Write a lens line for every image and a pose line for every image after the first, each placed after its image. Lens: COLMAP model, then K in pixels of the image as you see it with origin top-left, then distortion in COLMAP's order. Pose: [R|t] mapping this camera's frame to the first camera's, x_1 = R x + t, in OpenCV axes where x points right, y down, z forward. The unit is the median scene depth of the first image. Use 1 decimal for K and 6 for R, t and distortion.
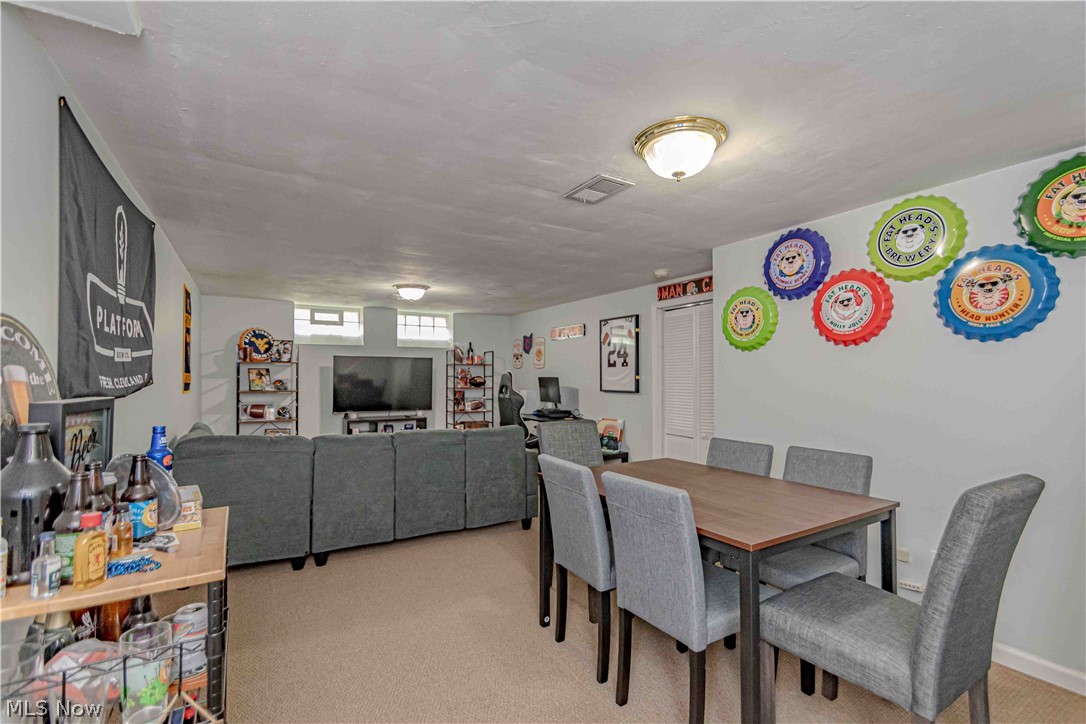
lens RADIAL K [[478.7, 0, 545.9], [0, 478.7, 356.2], [0, 0, 1]] dist [0.003839, -0.004271]
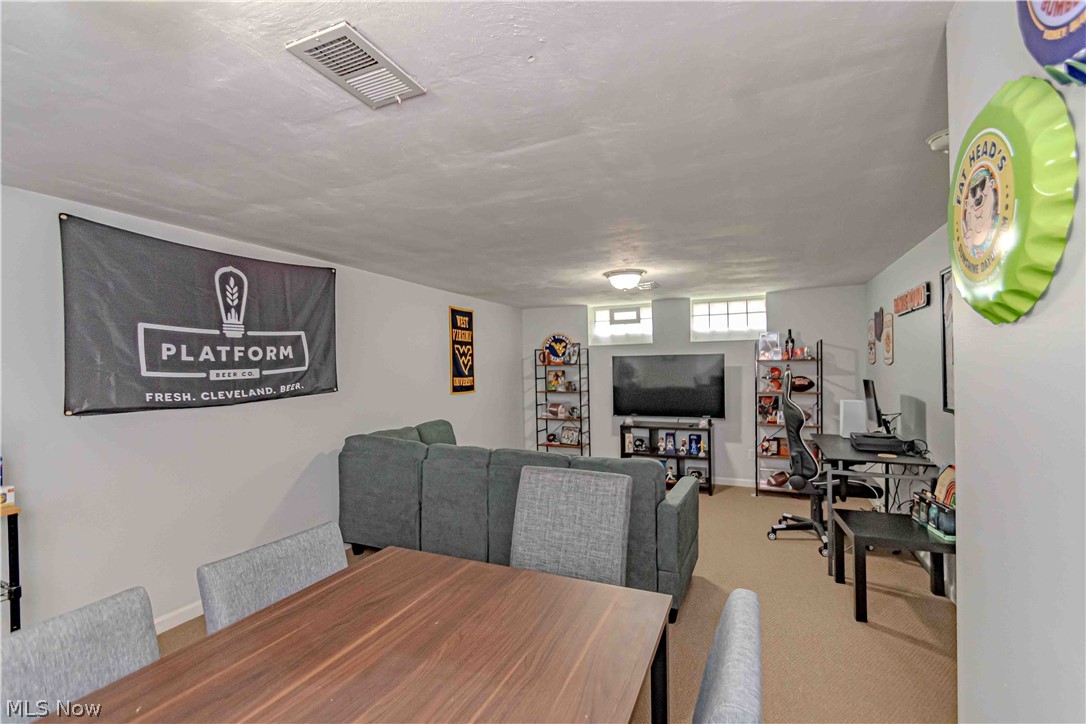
lens RADIAL K [[478.7, 0, 540.0], [0, 478.7, 373.1], [0, 0, 1]] dist [0.003839, -0.004271]
pose [[0.568131, -0.001549, -0.822937, 0.297342], [0.045407, 0.998534, 0.029468, -0.002605], [0.821685, -0.054109, 0.567368, 0.366665]]
